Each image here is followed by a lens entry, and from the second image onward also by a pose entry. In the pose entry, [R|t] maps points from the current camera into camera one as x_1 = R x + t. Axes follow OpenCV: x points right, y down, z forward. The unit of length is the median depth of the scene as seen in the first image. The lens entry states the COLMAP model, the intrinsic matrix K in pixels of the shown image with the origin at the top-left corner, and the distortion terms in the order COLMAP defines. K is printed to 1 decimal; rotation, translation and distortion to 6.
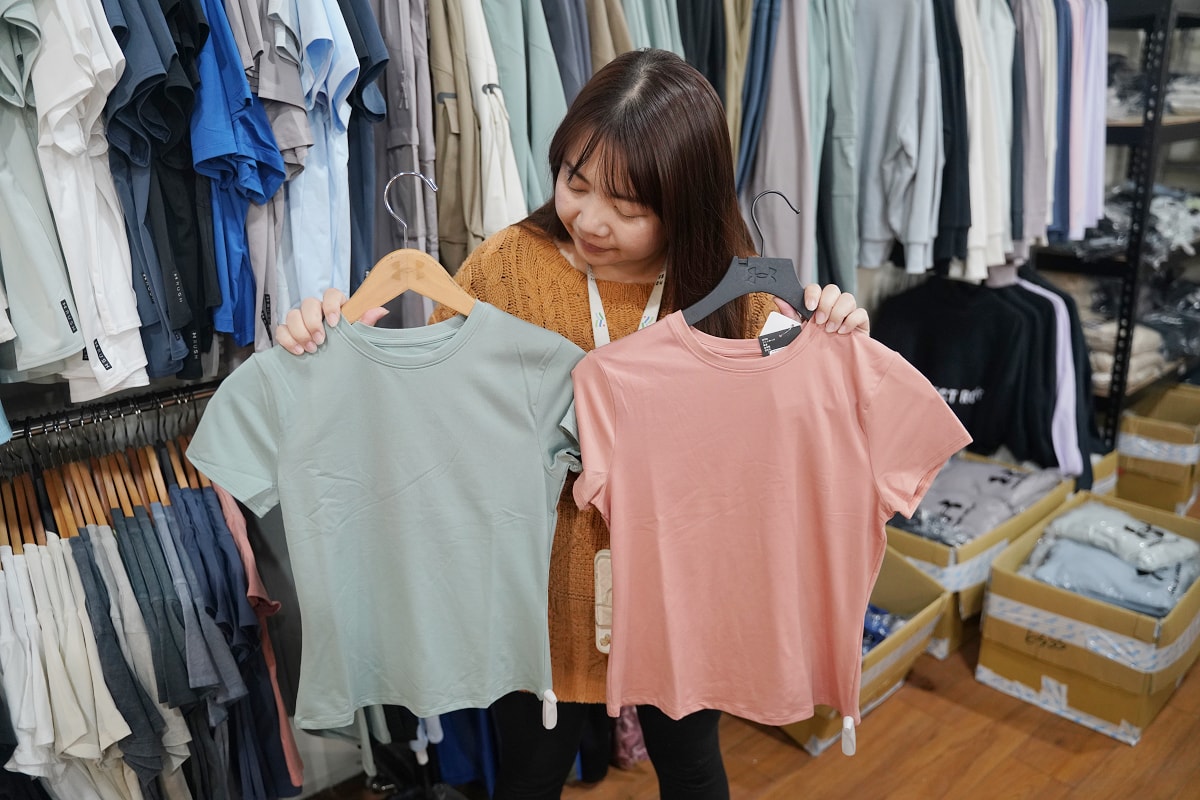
lens RADIAL K [[991.5, 0, 600.0], [0, 991.5, 400.0], [0, 0, 1]] dist [-0.120903, 0.109560]
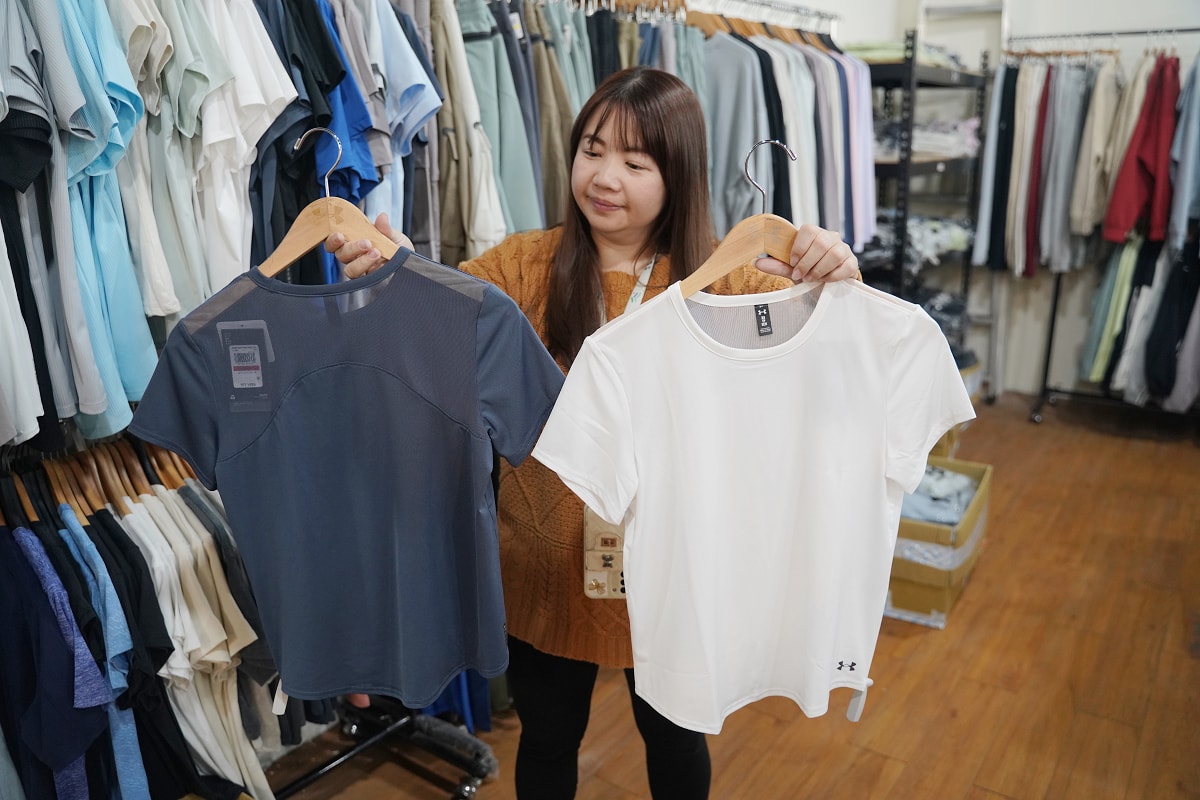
lens RADIAL K [[991.5, 0, 600.0], [0, 991.5, 400.0], [0, 0, 1]] dist [-0.120903, 0.109560]
pose [[0.966851, -0.051008, 0.250196, -0.200851], [0.062207, 0.997375, -0.037054, 0.065706], [-0.247649, 0.051389, 0.967486, -0.176905]]
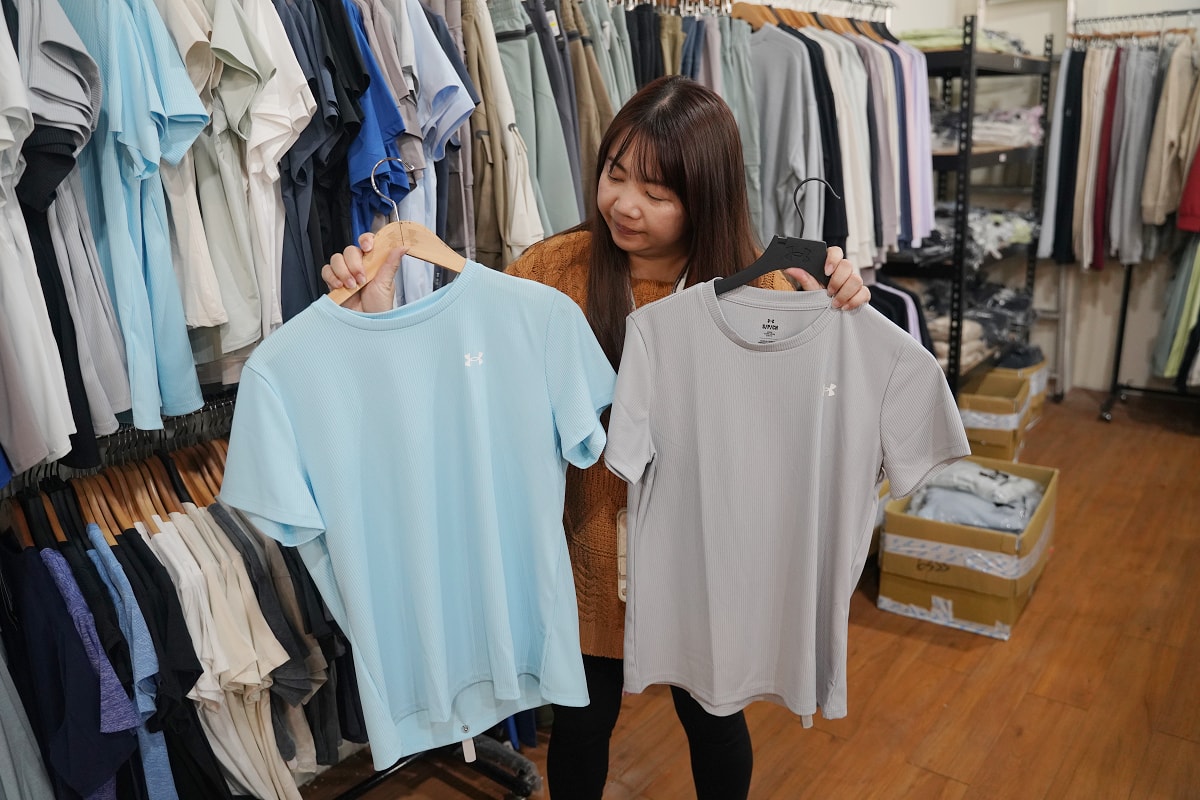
lens RADIAL K [[991.5, 0, 600.0], [0, 991.5, 400.0], [0, 0, 1]] dist [-0.120903, 0.109560]
pose [[0.979841, -0.060735, 0.190323, -0.177366], [0.069093, 0.996902, -0.037586, 0.054523], [-0.187450, 0.049978, 0.981002, -0.151511]]
